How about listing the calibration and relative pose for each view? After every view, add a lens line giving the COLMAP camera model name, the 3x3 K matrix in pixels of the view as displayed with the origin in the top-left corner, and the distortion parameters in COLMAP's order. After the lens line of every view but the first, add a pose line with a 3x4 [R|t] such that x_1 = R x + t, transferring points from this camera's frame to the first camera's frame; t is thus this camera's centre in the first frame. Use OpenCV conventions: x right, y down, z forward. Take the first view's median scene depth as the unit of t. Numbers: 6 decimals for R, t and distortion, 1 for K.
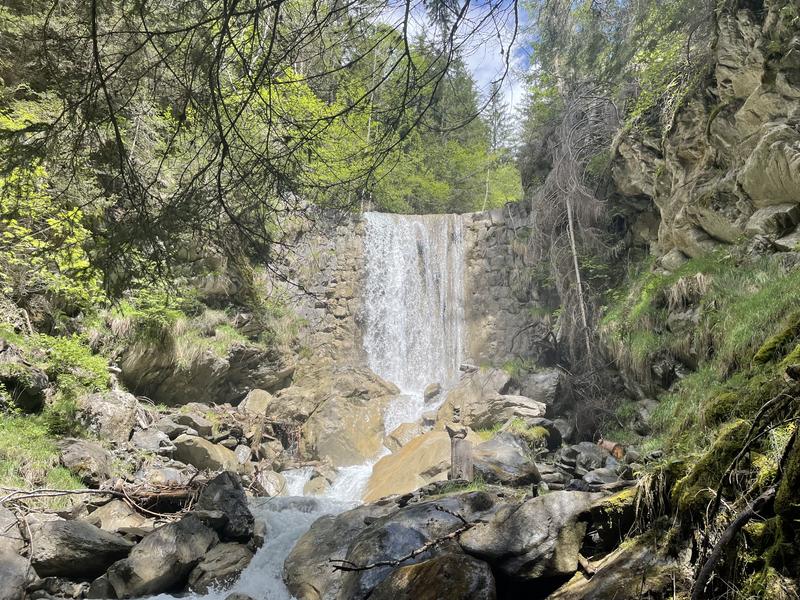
lens RADIAL K [[607.7, 0, 400.7], [0, 607.7, 299.6], [0, 0, 1]] dist [0.007823, 0.000291]
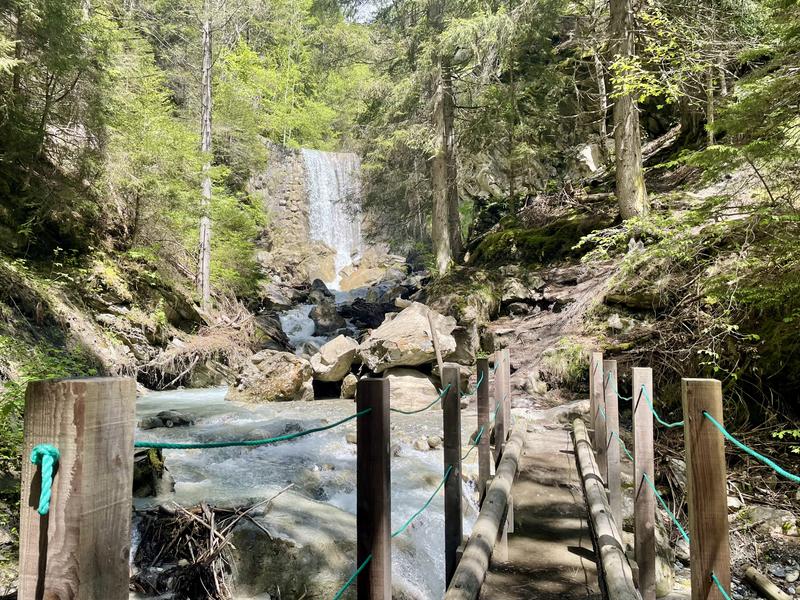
lens RADIAL K [[607.7, 0, 399.8], [0, 607.7, 299.4], [0, 0, 1]] dist [0.007823, 0.000291]
pose [[0.962852, -0.010277, 0.269833, -0.298333], [-0.052223, 0.973322, 0.223421, -0.143882], [-0.264930, -0.229213, 0.936629, -0.891645]]
